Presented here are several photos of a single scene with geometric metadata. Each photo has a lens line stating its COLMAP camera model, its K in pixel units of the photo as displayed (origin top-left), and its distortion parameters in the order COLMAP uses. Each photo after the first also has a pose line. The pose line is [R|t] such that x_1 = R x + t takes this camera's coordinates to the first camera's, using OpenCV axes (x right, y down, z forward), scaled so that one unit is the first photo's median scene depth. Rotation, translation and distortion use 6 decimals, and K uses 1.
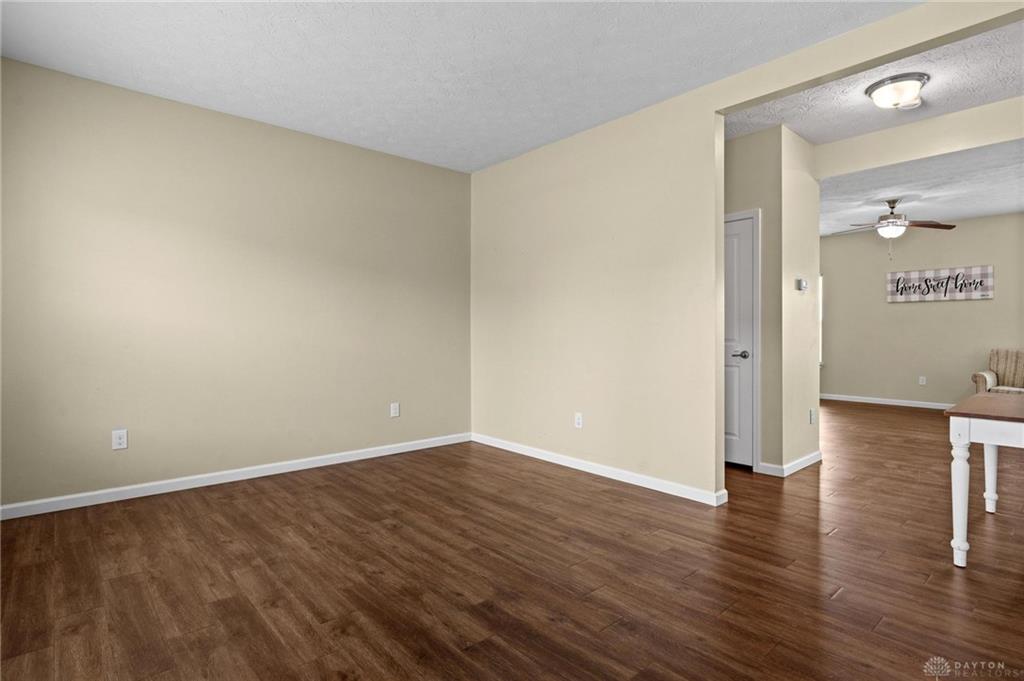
lens RADIAL K [[517.7, 0, 512.0], [0, 517.7, 340.5], [0, 0, 1]] dist [-0.006942, 0.000626]
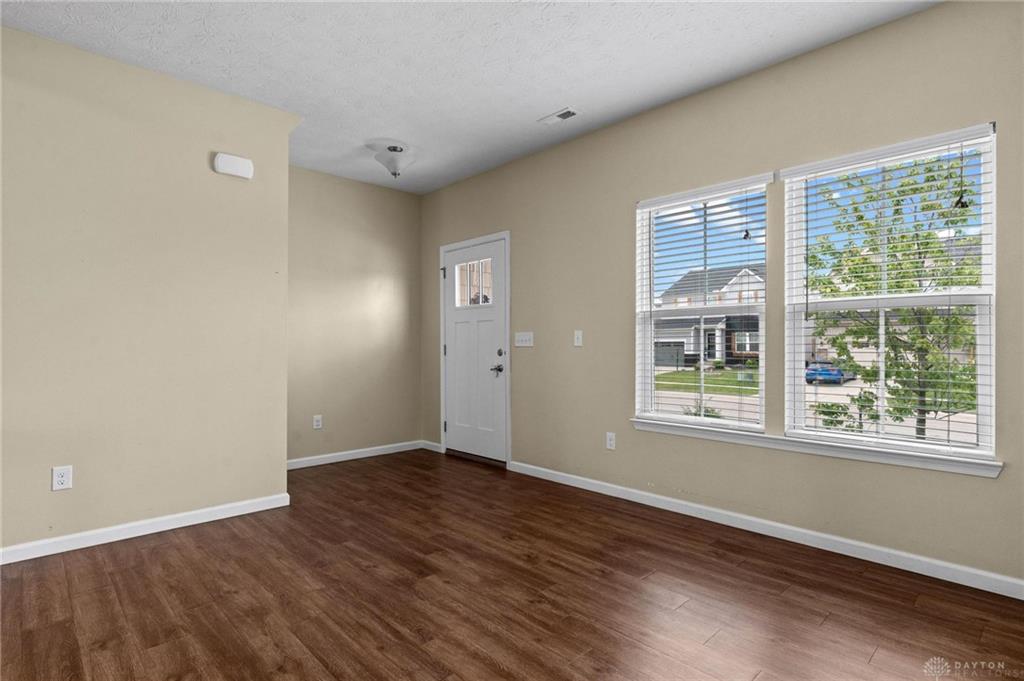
lens RADIAL K [[517.7, 0, 512.0], [0, 517.7, 340.5], [0, 0, 1]] dist [-0.006942, 0.000626]
pose [[-0.999397, -0.000607, -0.034723, -0.167249], [-0.000787, 0.999986, 0.005153, -0.026647], [0.034719, 0.005178, -0.999384, 1.749062]]
